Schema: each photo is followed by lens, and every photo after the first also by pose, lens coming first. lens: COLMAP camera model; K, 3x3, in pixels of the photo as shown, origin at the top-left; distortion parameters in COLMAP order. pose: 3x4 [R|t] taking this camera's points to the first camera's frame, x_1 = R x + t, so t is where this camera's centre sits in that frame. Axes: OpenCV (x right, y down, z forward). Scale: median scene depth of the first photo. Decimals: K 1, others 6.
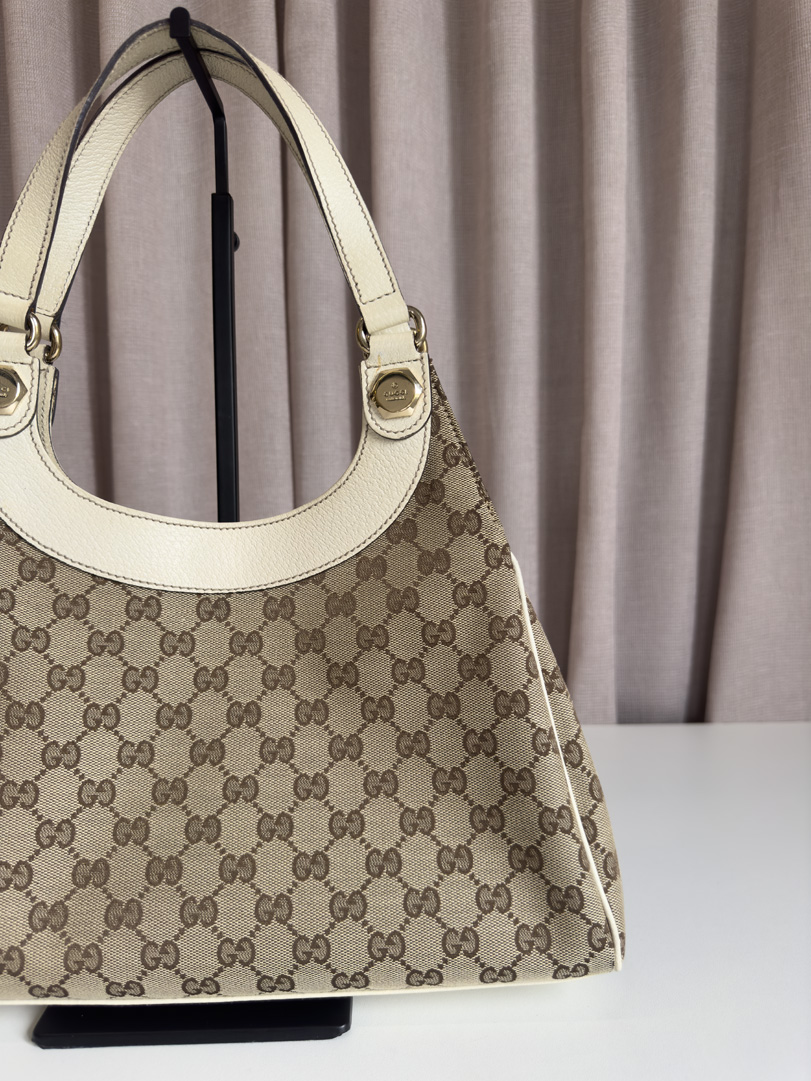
lens RADIAL K [[766.5, 0, 394.9], [0, 766.5, 546.2], [0, 0, 1]] dist [-0.003705, -0.024511]
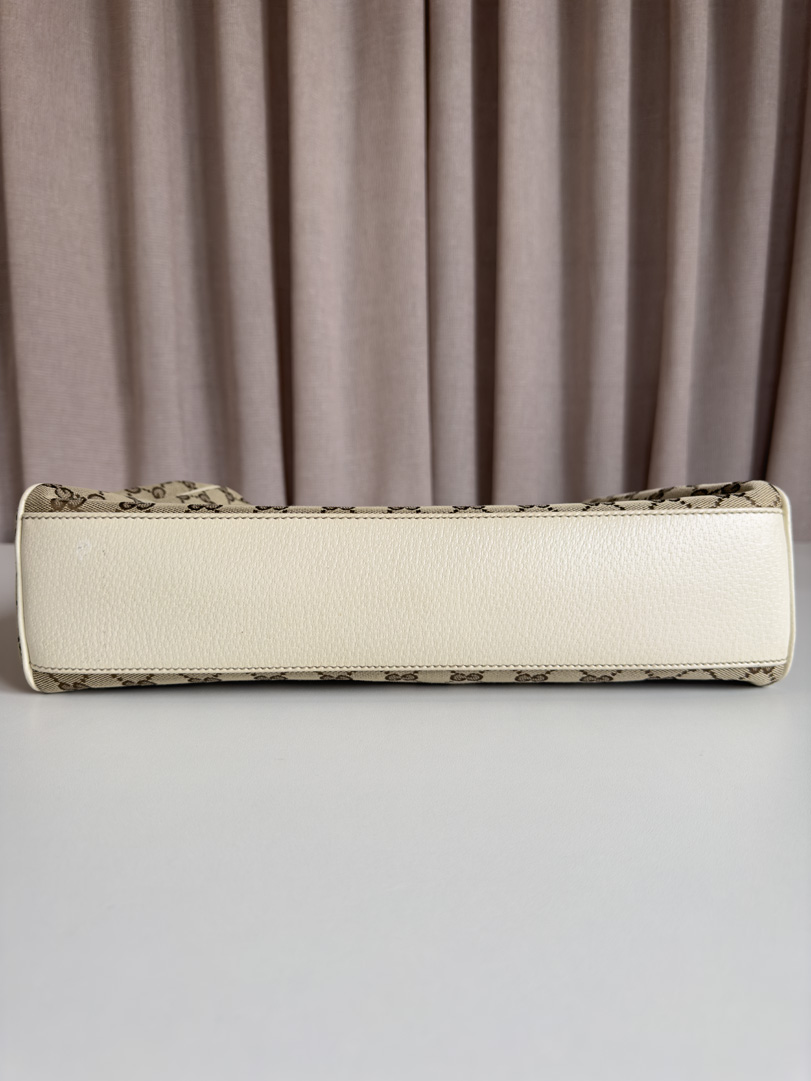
lens RADIAL K [[766.5, 0, 393.2], [0, 766.5, 545.5], [0, 0, 1]] dist [-0.003705, -0.024511]
pose [[0.998437, 0.011459, -0.054696, -0.127713], [-0.008329, 0.998333, 0.057112, 0.190297], [0.055259, -0.056567, 0.996868, -0.298357]]
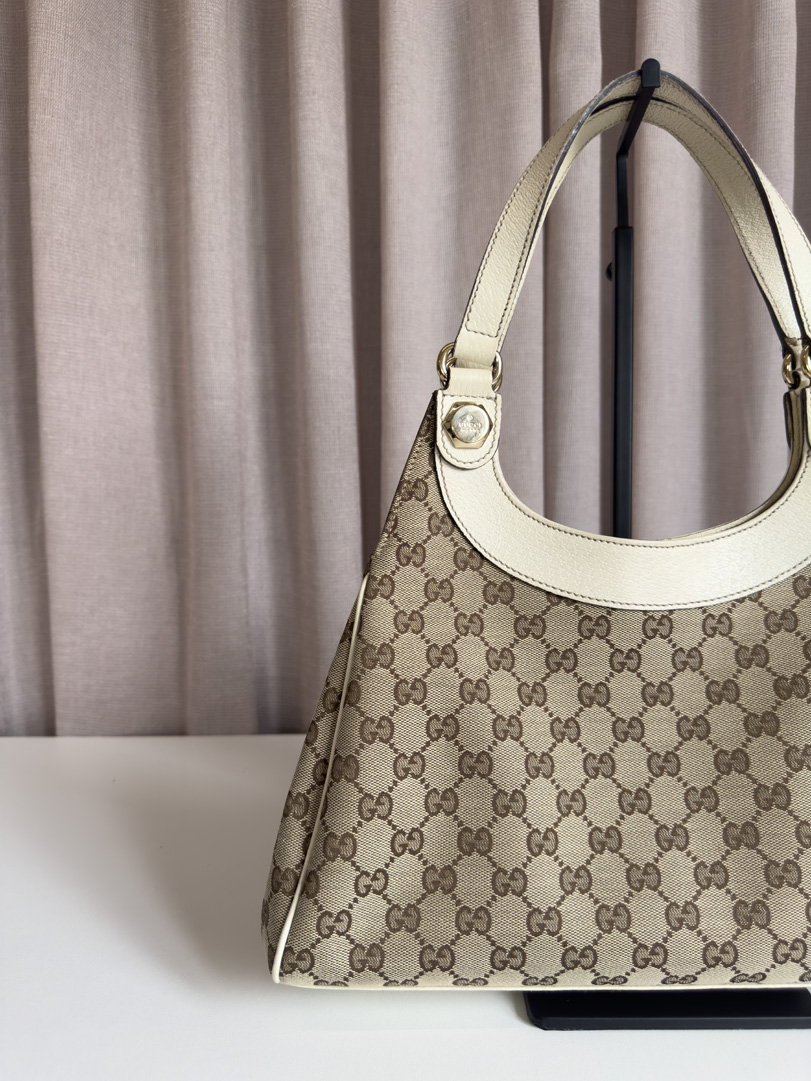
lens RADIAL K [[766.5, 0, 391.9], [0, 766.5, 548.4], [0, 0, 1]] dist [-0.003705, -0.024511]
pose [[0.997469, 0.002529, -0.071051, -0.287322], [-0.002035, 0.999973, 0.007028, -0.017255], [0.071067, -0.006865, 0.997448, -0.047734]]
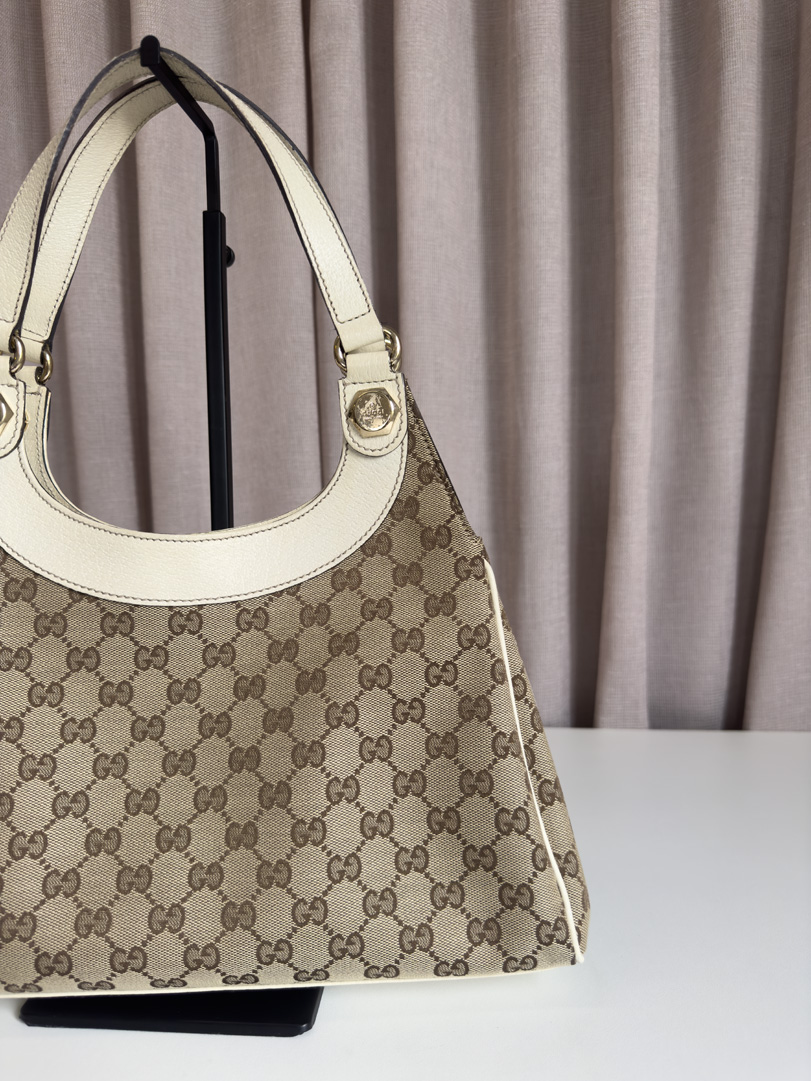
lens RADIAL K [[766.5, 0, 408.7], [0, 766.5, 544.5], [0, 0, 1]] dist [-0.003705, -0.024511]
pose [[0.994538, 0.005232, -0.104247, 0.094692], [-0.003051, 0.999773, 0.021074, -0.024934], [0.104333, -0.020641, 0.994328, -0.001876]]
